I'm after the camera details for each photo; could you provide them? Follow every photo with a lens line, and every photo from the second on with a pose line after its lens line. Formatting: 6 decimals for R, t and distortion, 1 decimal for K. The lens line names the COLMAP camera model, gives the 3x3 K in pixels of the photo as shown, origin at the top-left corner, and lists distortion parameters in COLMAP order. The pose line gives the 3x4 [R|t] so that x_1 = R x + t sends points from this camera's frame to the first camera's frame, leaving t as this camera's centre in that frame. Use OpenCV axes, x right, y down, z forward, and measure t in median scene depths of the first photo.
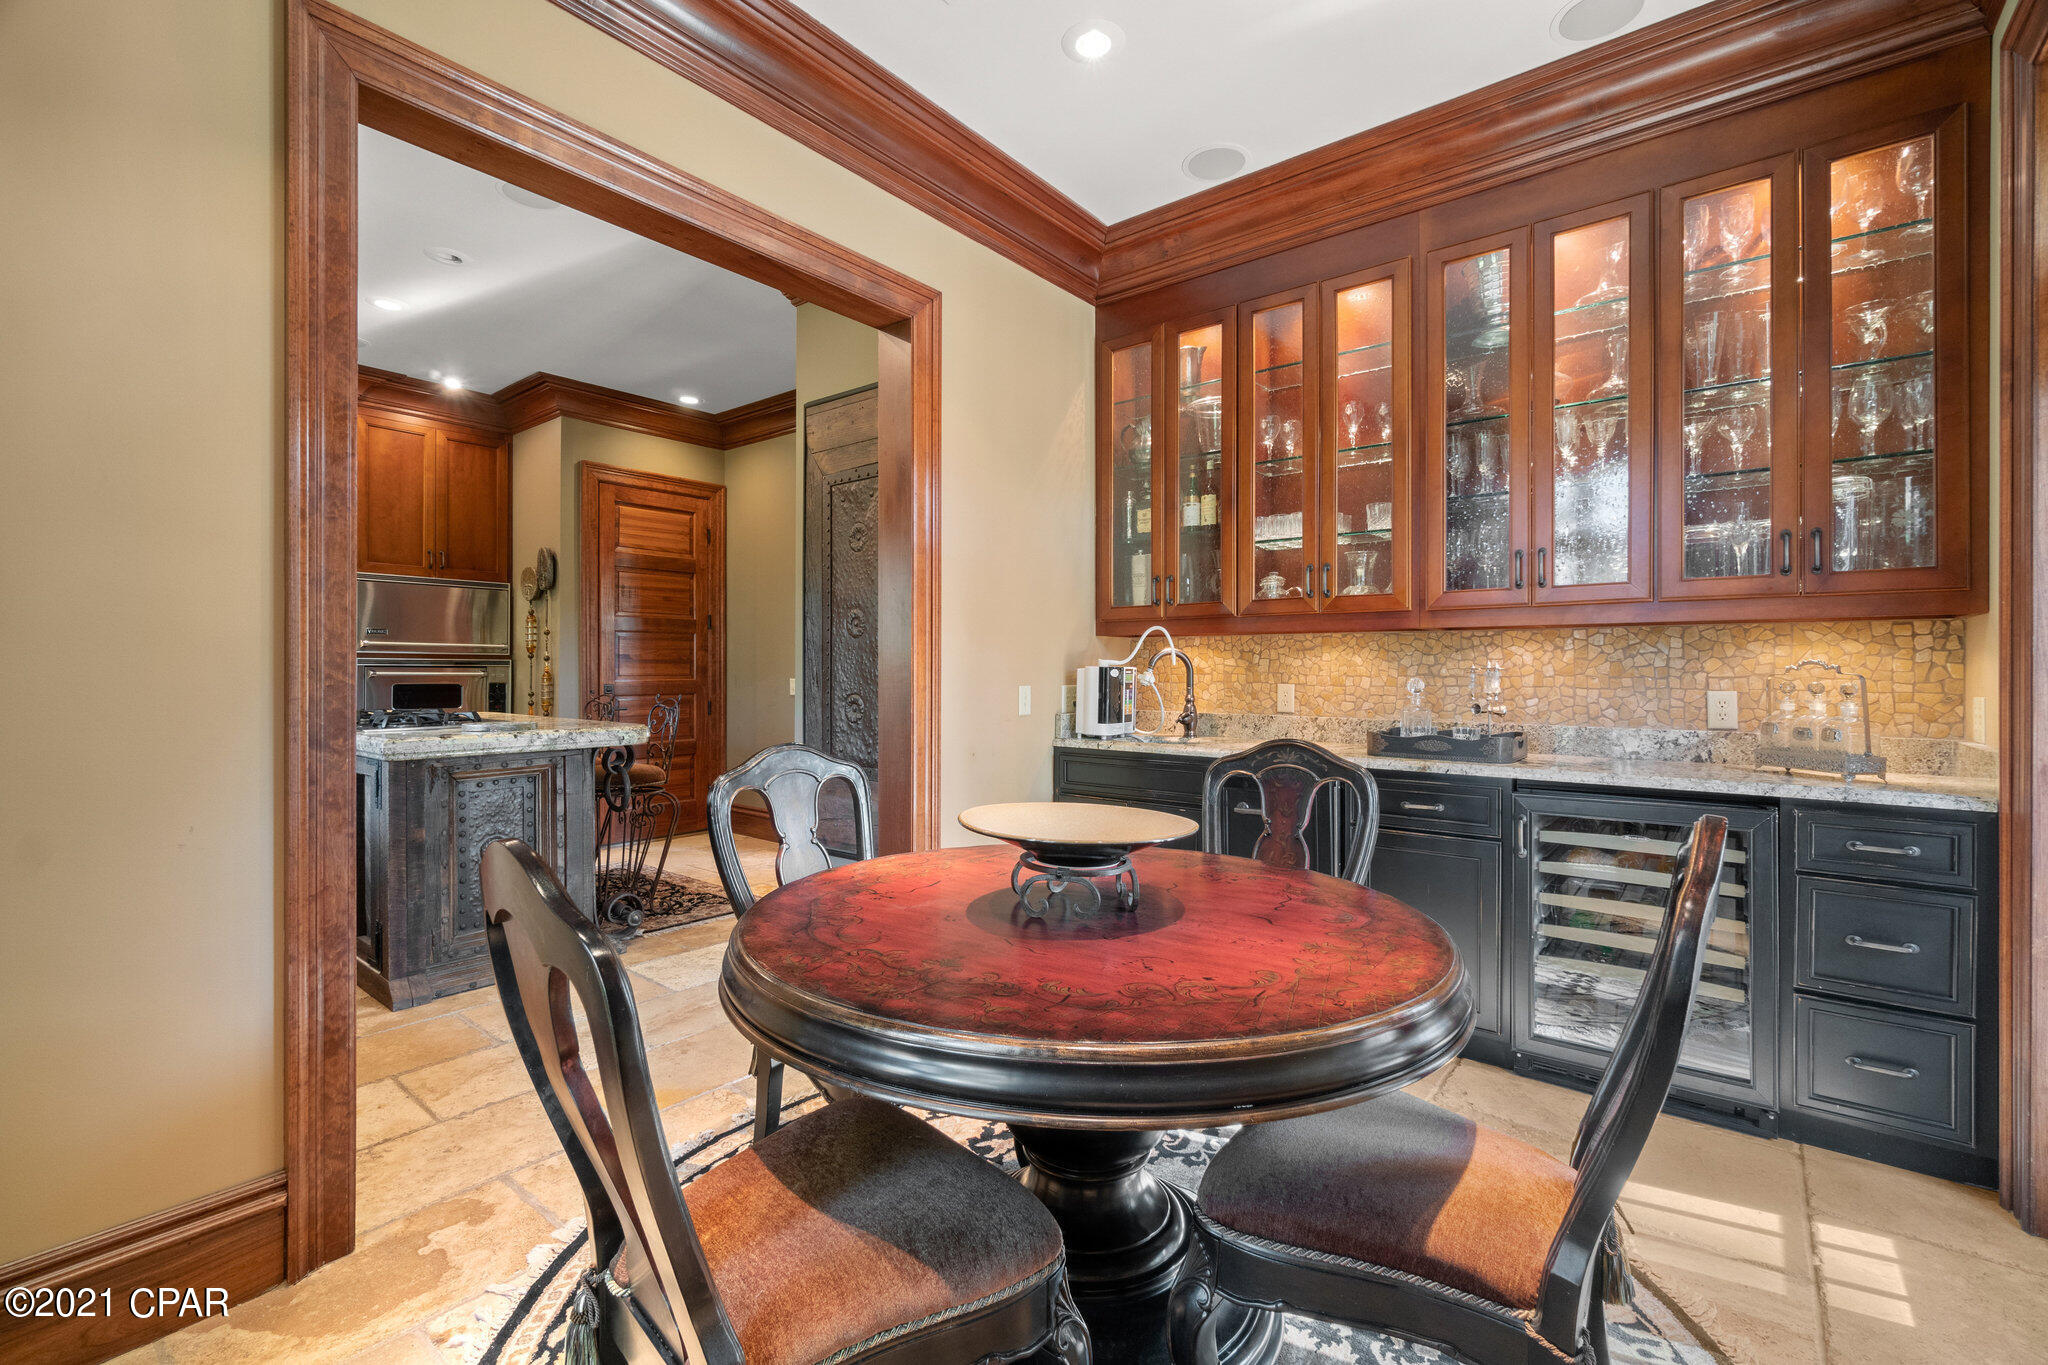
lens RADIAL K [[883.6, 0, 1021.0], [0, 883.6, 666.0], [0, 0, 1]] dist [0.000890, -0.000837]
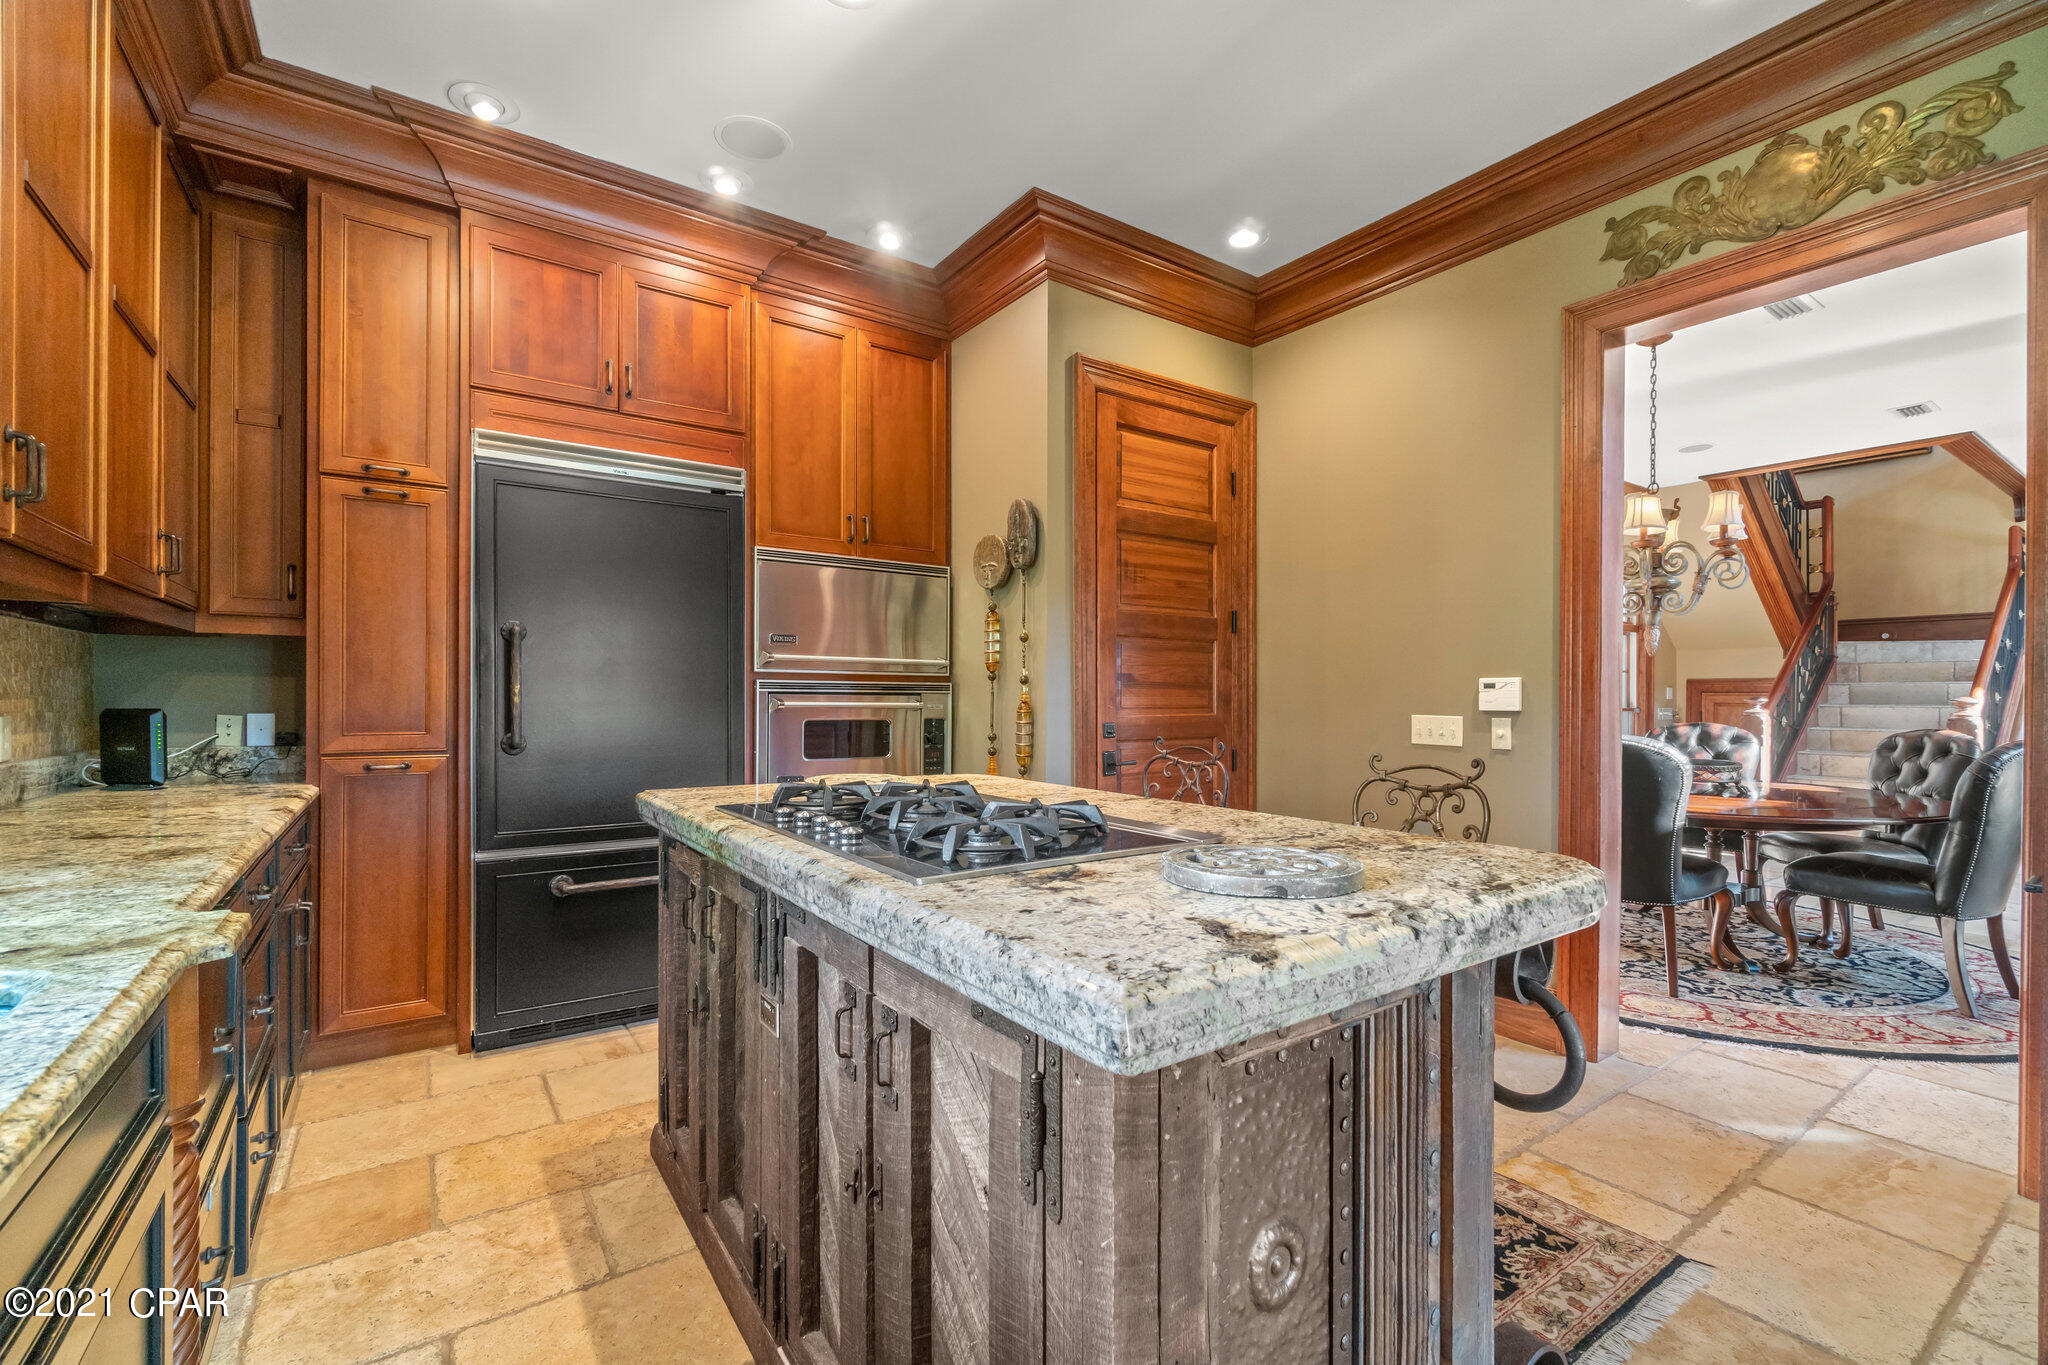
lens RADIAL K [[883.6, 0, 1034.1], [0, 883.6, 694.9], [0, 0, 1]] dist [0.000890, -0.000837]
pose [[0.963258, 0.002826, -0.268564, -0.345815], [-0.000830, 0.999971, 0.007544, -0.003249], [0.268578, -0.007044, 0.963232, 0.389132]]
